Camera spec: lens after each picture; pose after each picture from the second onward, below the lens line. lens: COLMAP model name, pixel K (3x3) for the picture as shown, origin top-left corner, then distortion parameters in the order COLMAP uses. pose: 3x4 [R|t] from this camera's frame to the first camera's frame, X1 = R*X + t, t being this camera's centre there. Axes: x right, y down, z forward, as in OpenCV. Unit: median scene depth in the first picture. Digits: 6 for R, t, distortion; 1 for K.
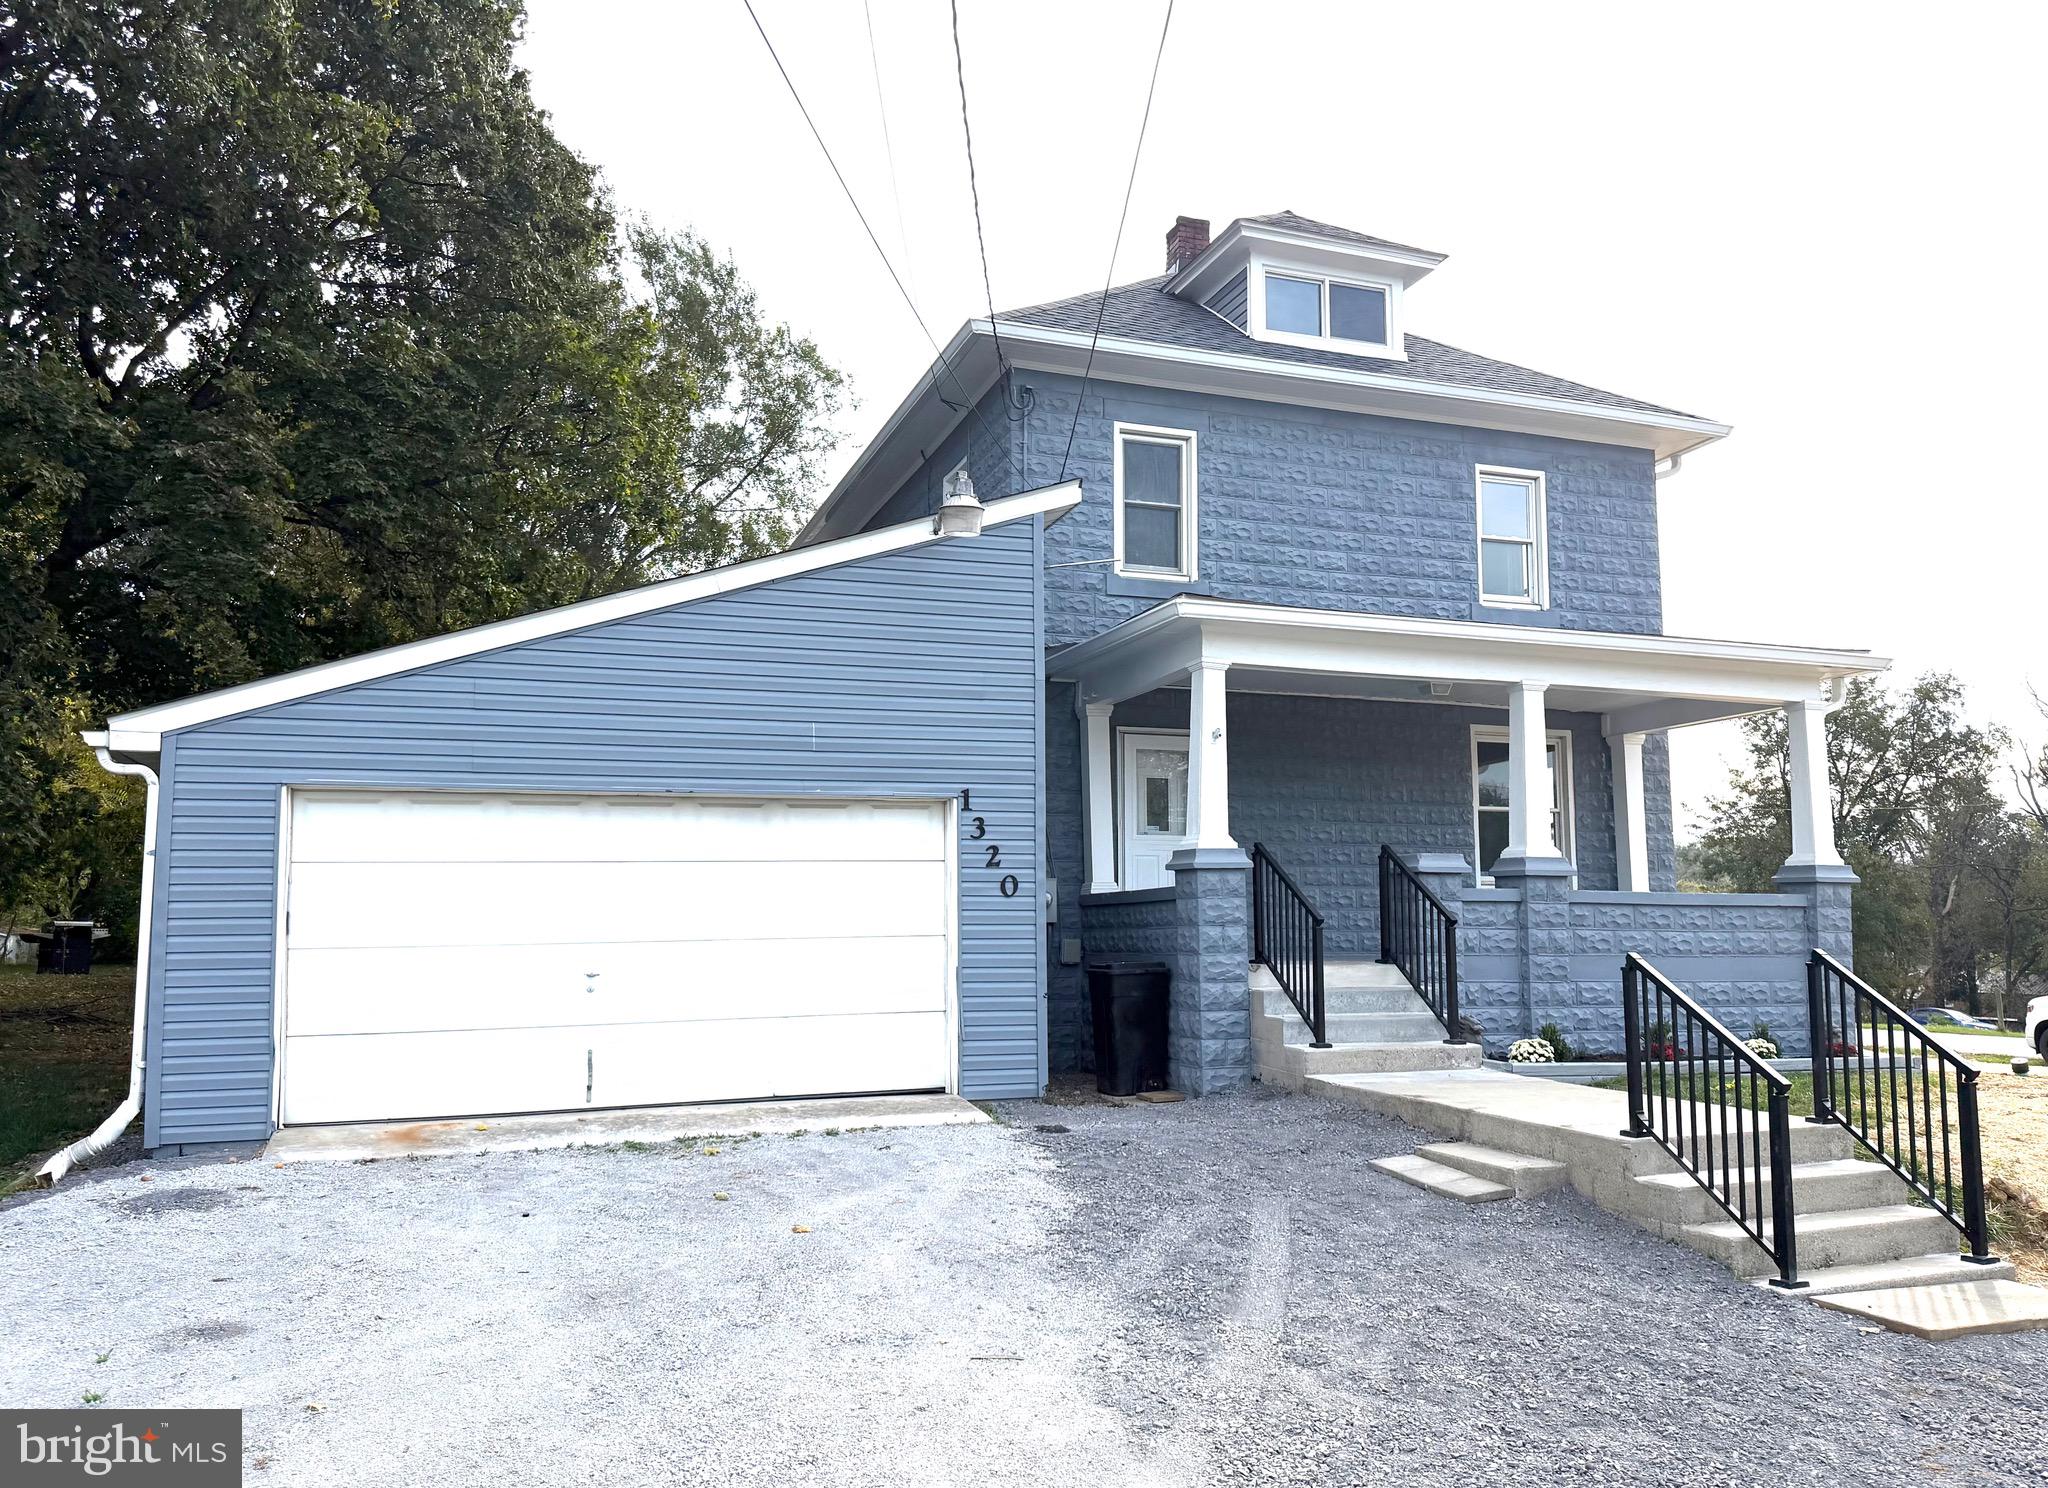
lens RADIAL K [[1539.1, 0, 1034.9], [0, 1539.1, 786.3], [0, 0, 1]] dist [0.179982, -0.393365]
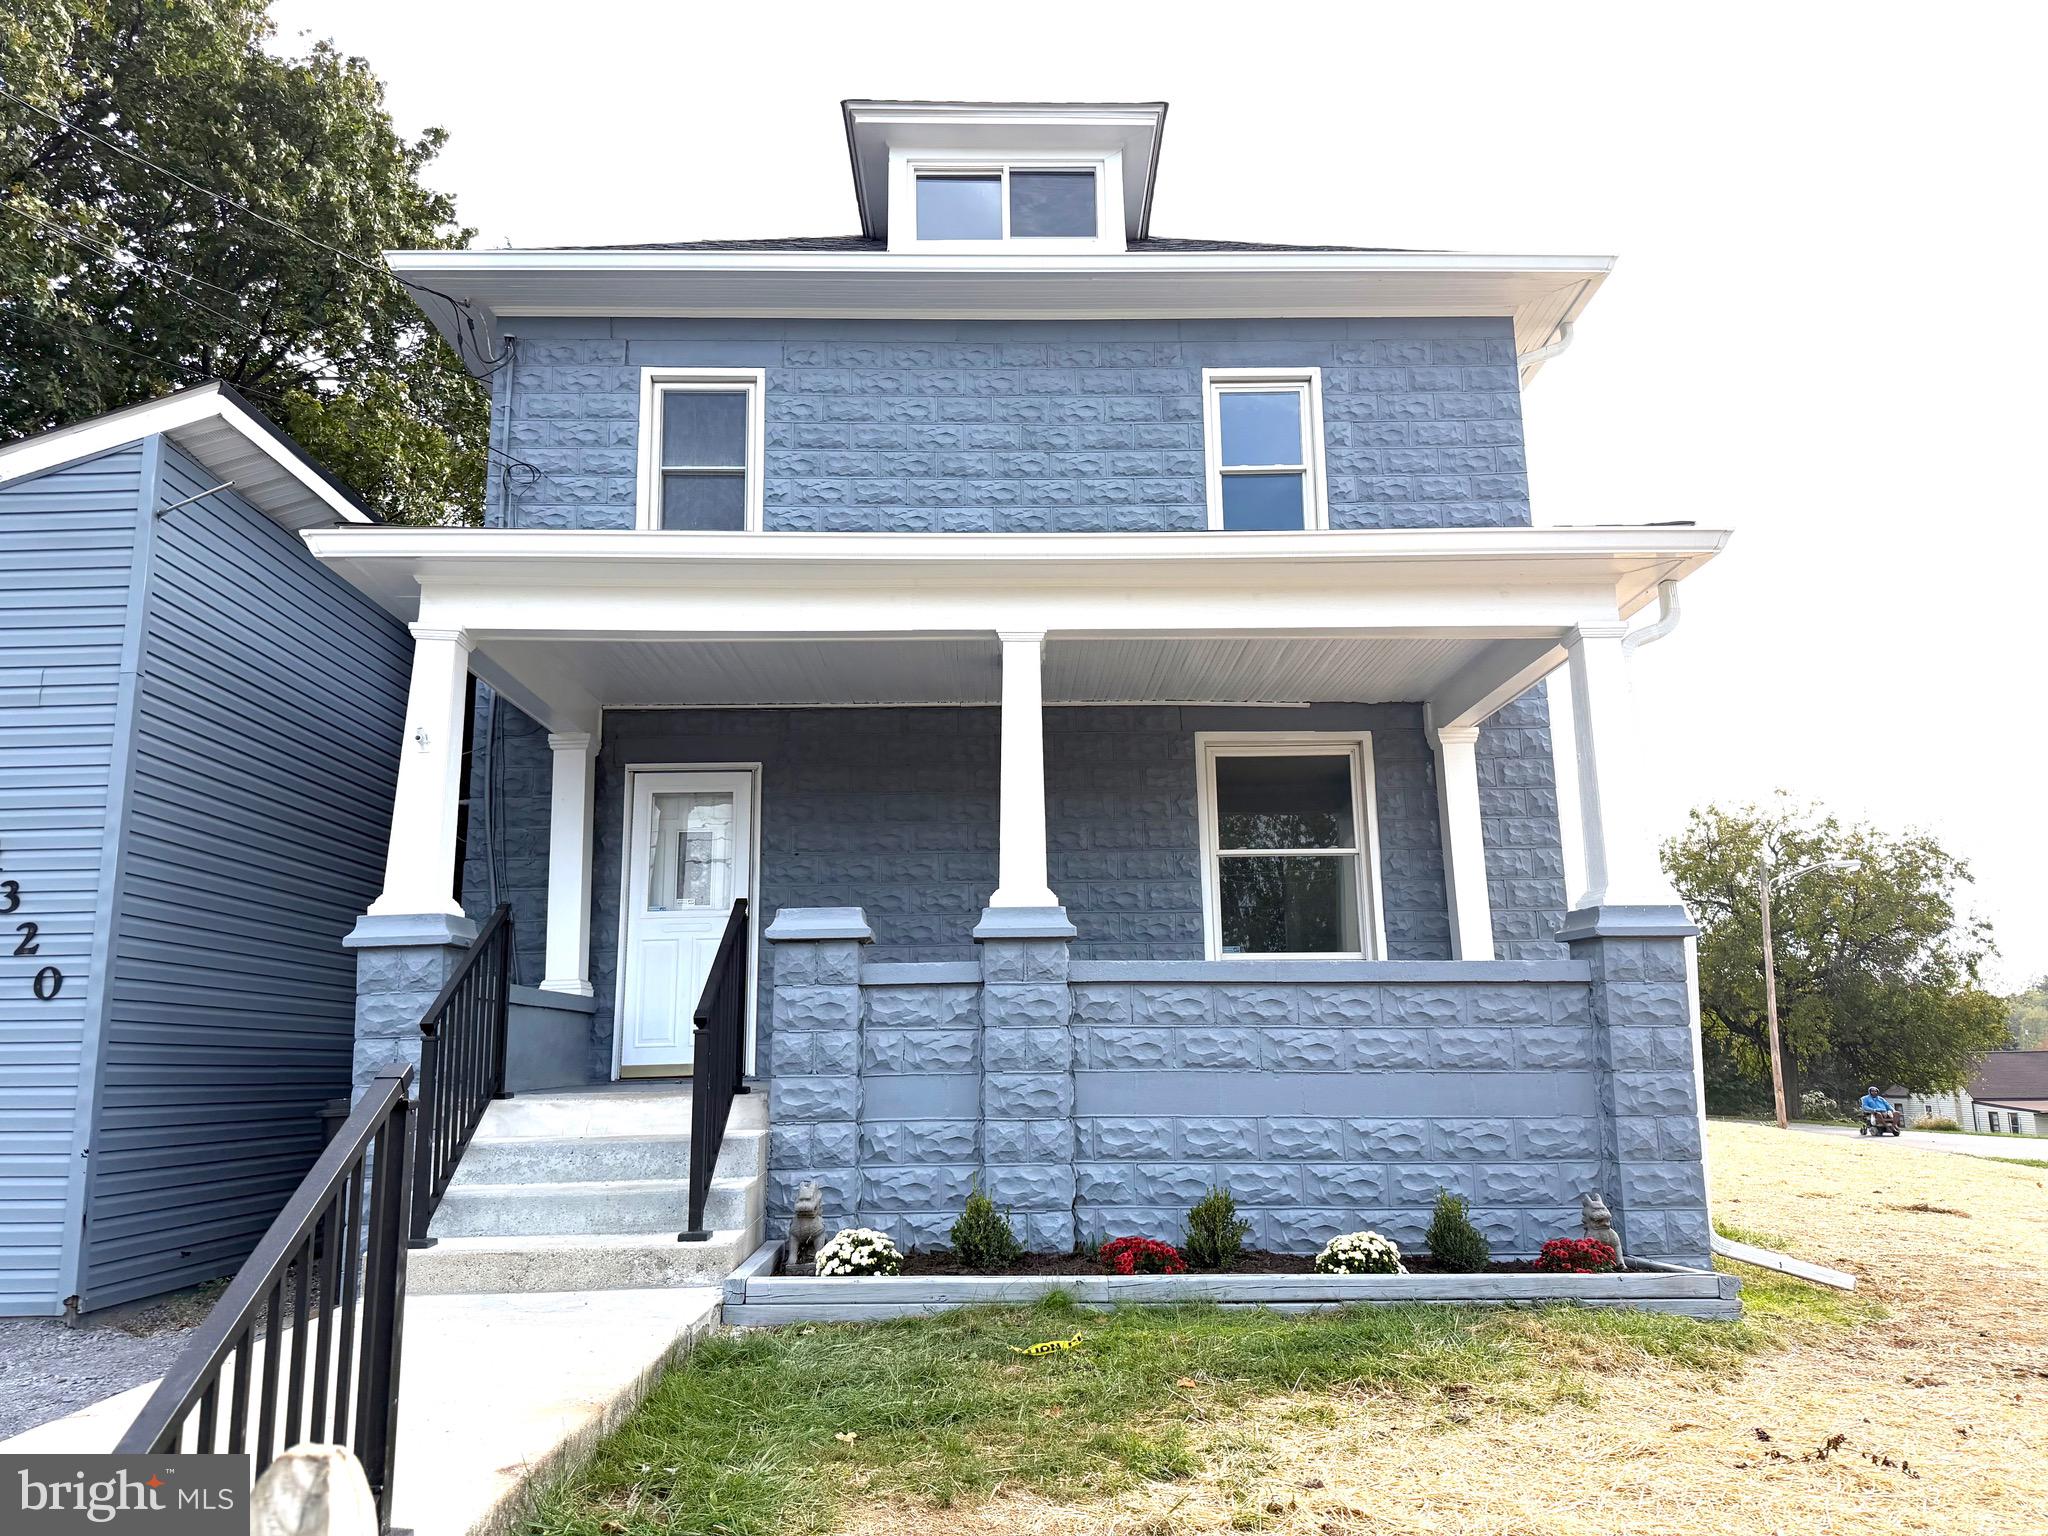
lens RADIAL K [[1421.3, 0, 1028.2], [0, 1421.3, 778.0], [0, 0, 1]] dist [0.177106, -0.347487]
pose [[0.945779, -0.075562, -0.315901, 0.441675], [0.044840, 0.993626, -0.103425, 0.046019], [0.321702, 0.083653, 0.943138, 0.415431]]
